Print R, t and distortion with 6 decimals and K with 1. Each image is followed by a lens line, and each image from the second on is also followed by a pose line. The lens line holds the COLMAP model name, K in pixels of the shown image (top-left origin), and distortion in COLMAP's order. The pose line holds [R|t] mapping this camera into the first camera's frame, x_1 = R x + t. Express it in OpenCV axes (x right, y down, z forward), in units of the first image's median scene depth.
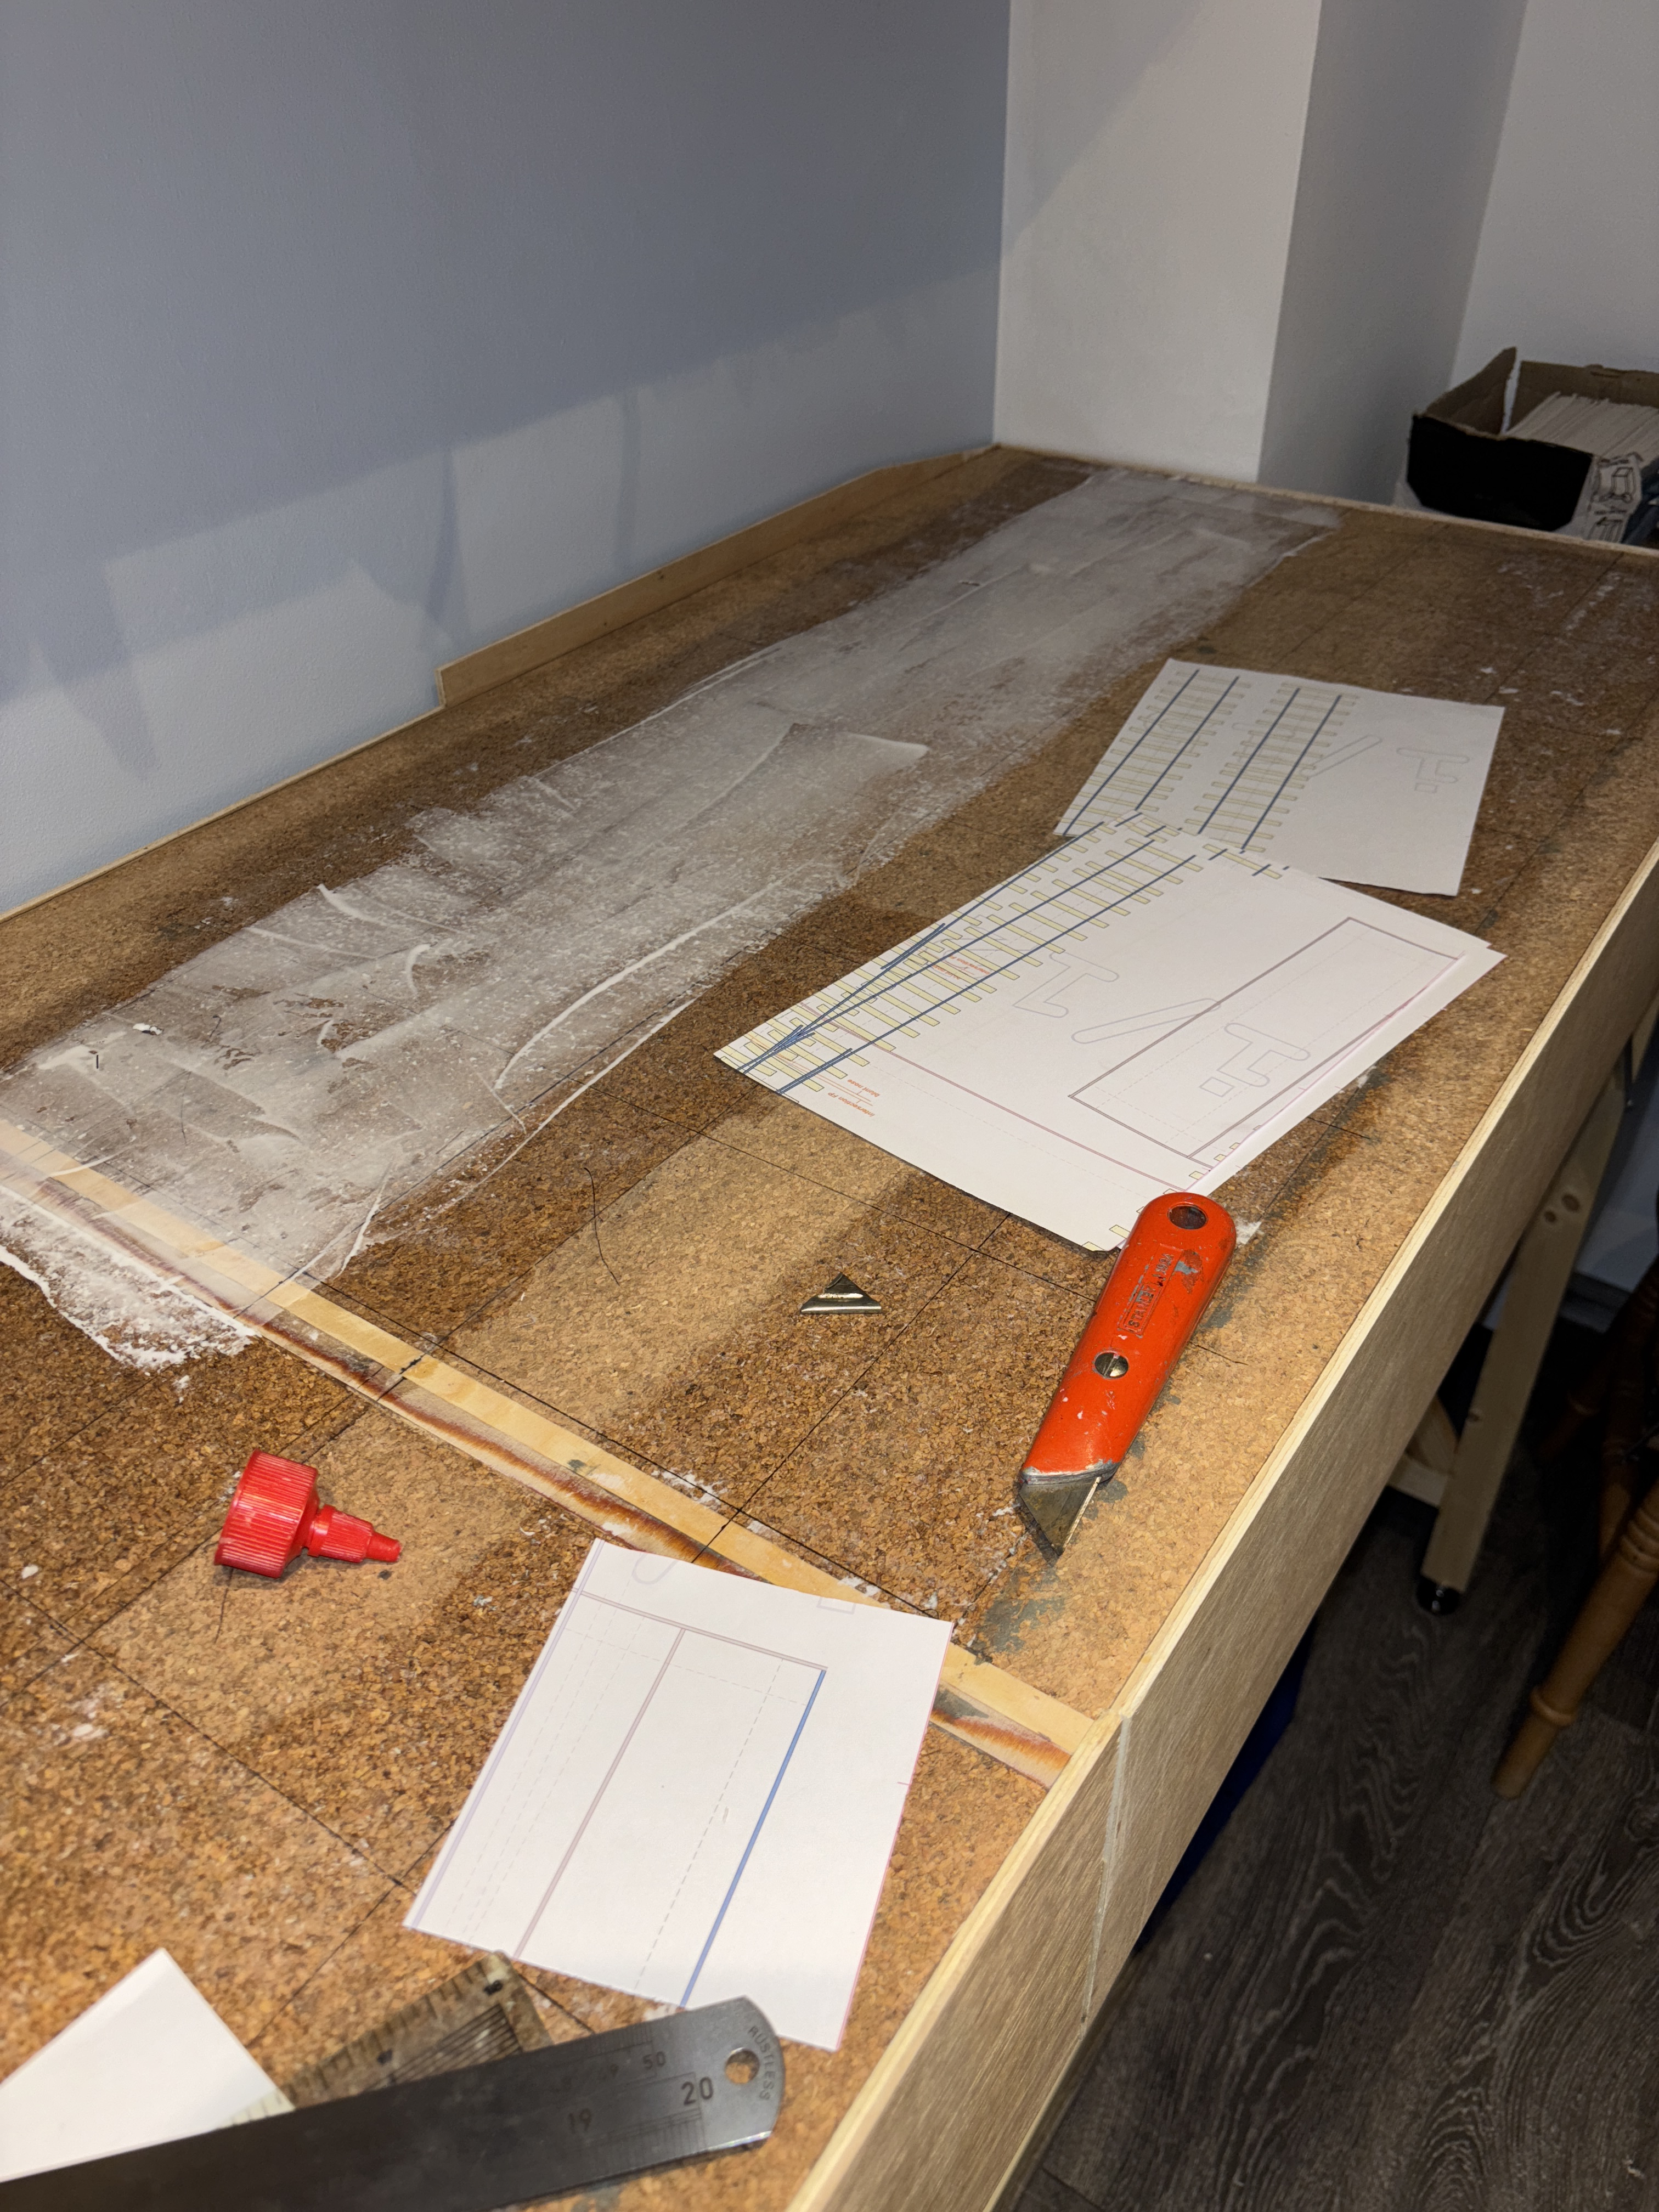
lens RADIAL K [[1684.1, 0, 833.9], [0, 1684.1, 1143.0], [0, 0, 1]] dist [0.029209, -0.039320]
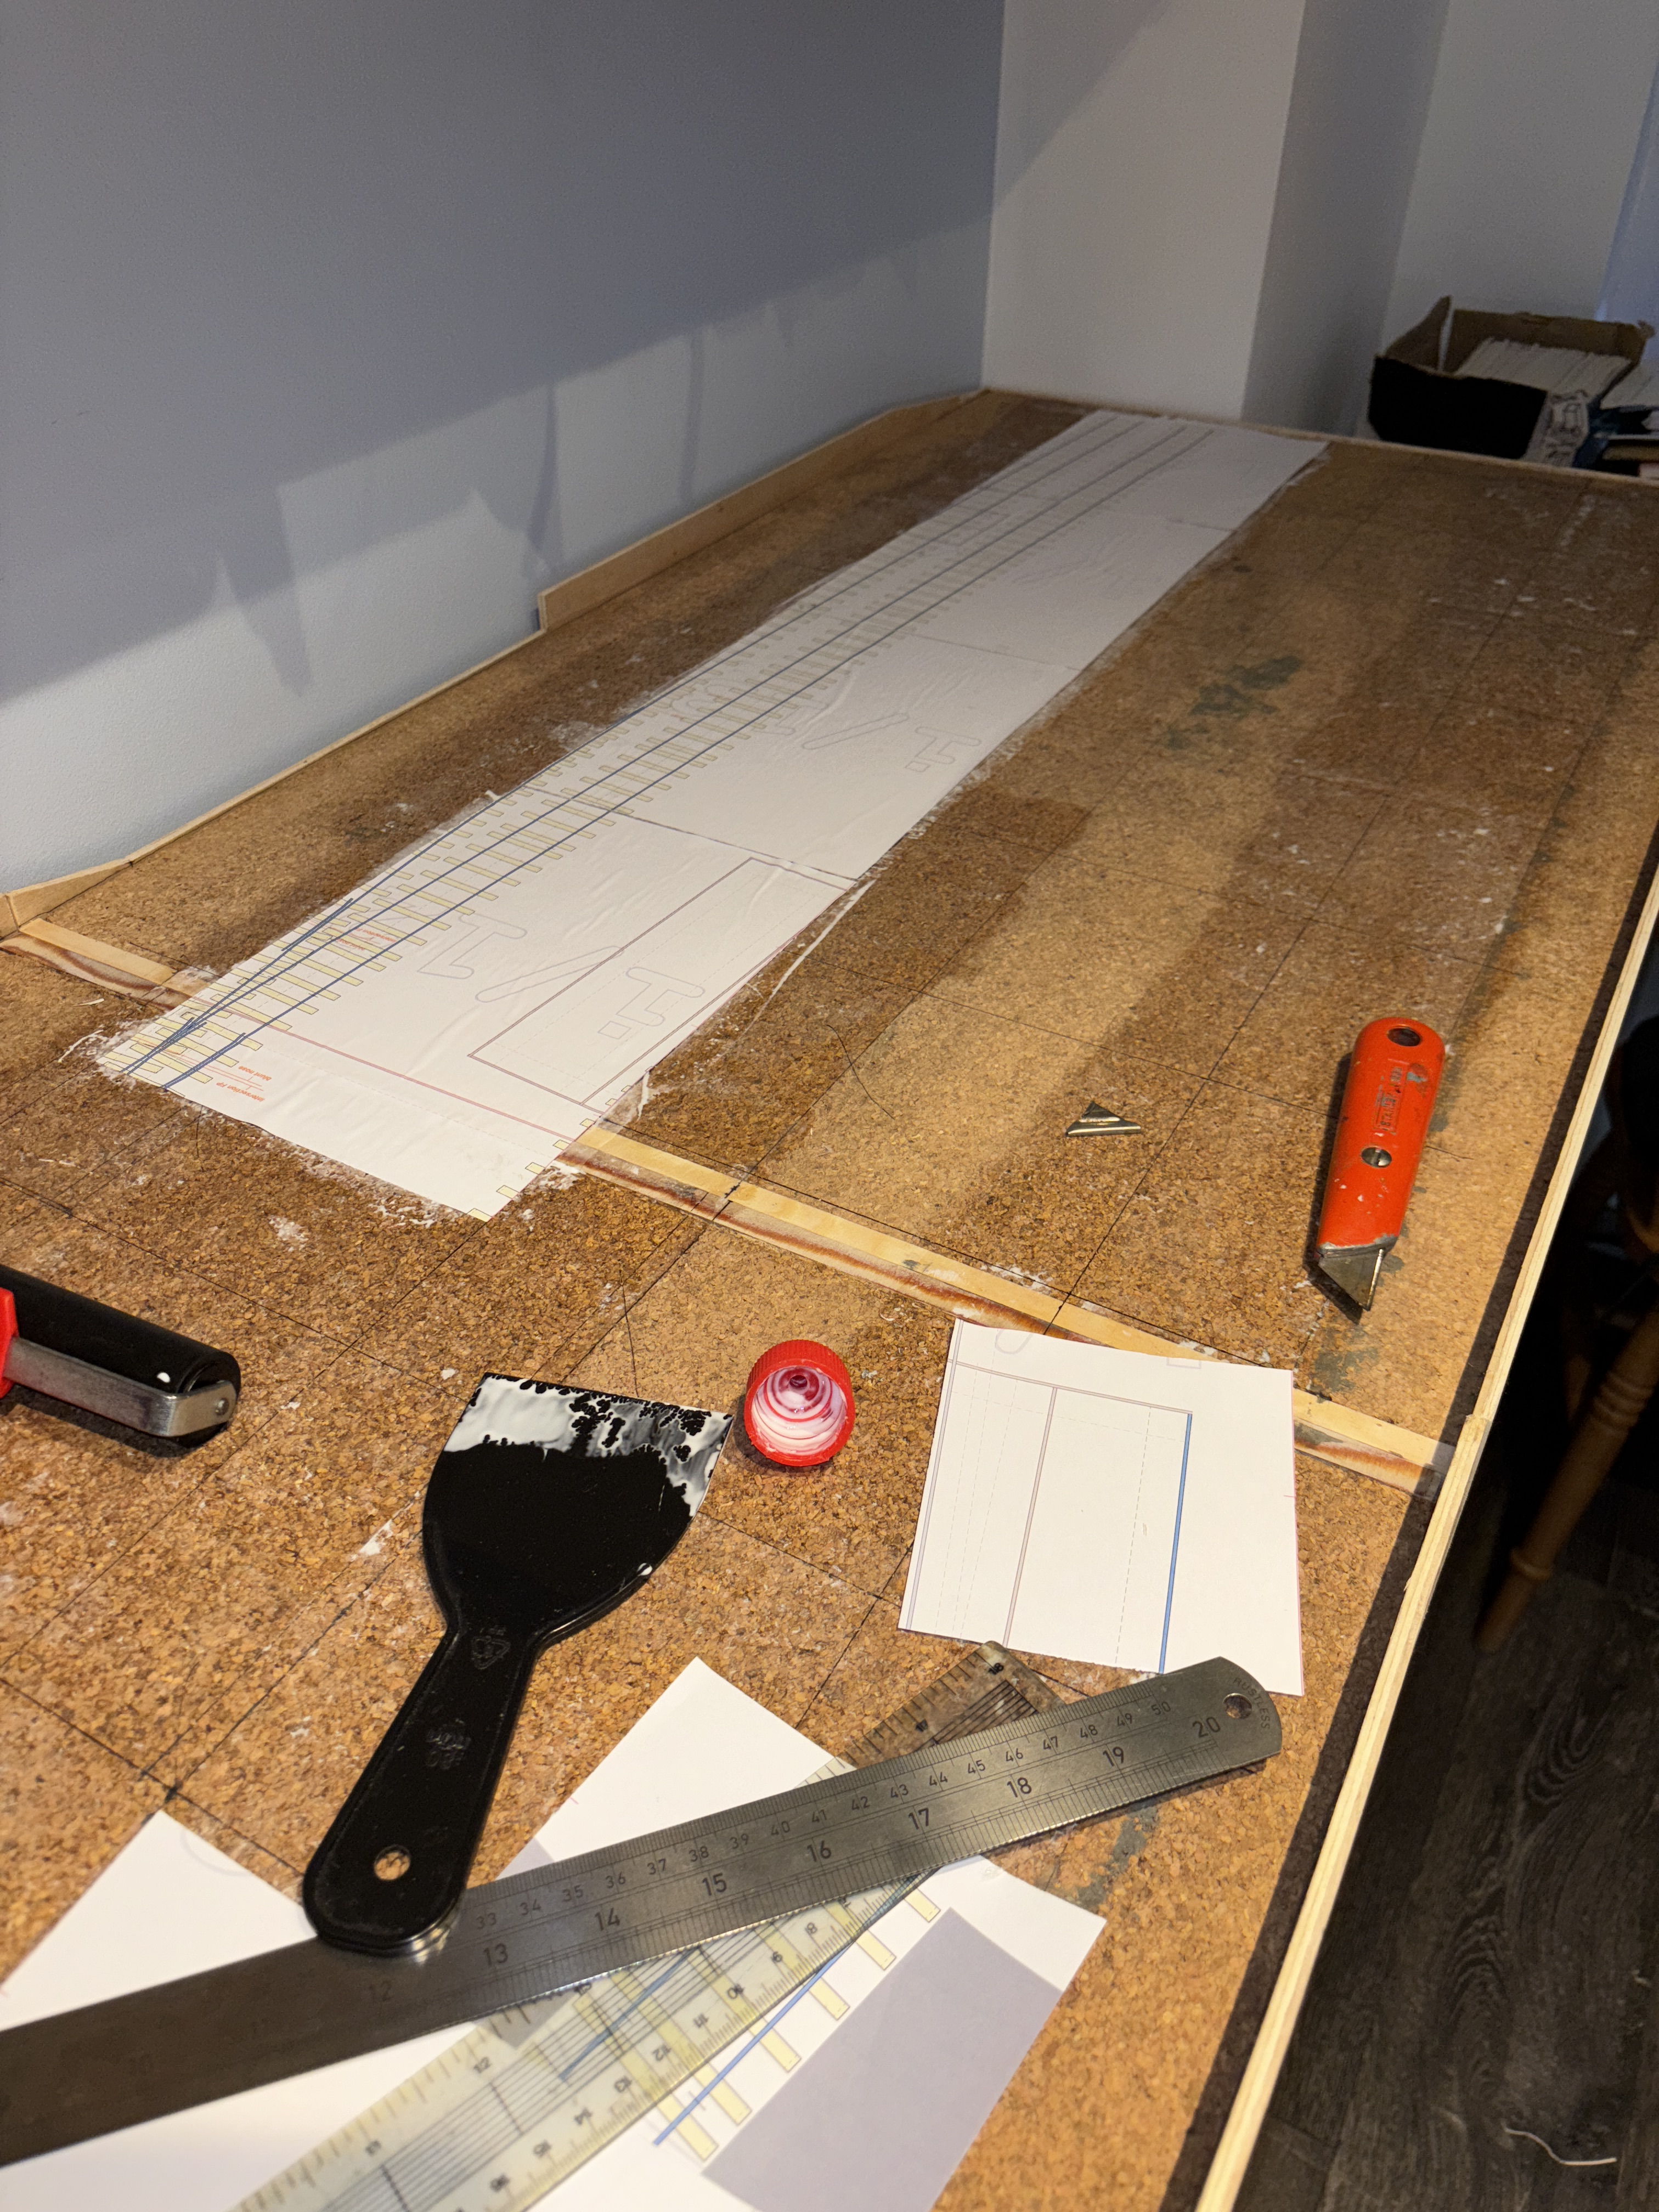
lens RADIAL K [[1673.9, 0, 829.5], [0, 1673.9, 1106.0], [0, 0, 1]] dist [0.019170, -0.009039]
pose [[0.996403, -0.038600, 0.075437, -0.241131], [0.038701, 0.999251, 0.000123, 0.070810], [-0.075385, 0.002797, 0.997151, -0.080031]]
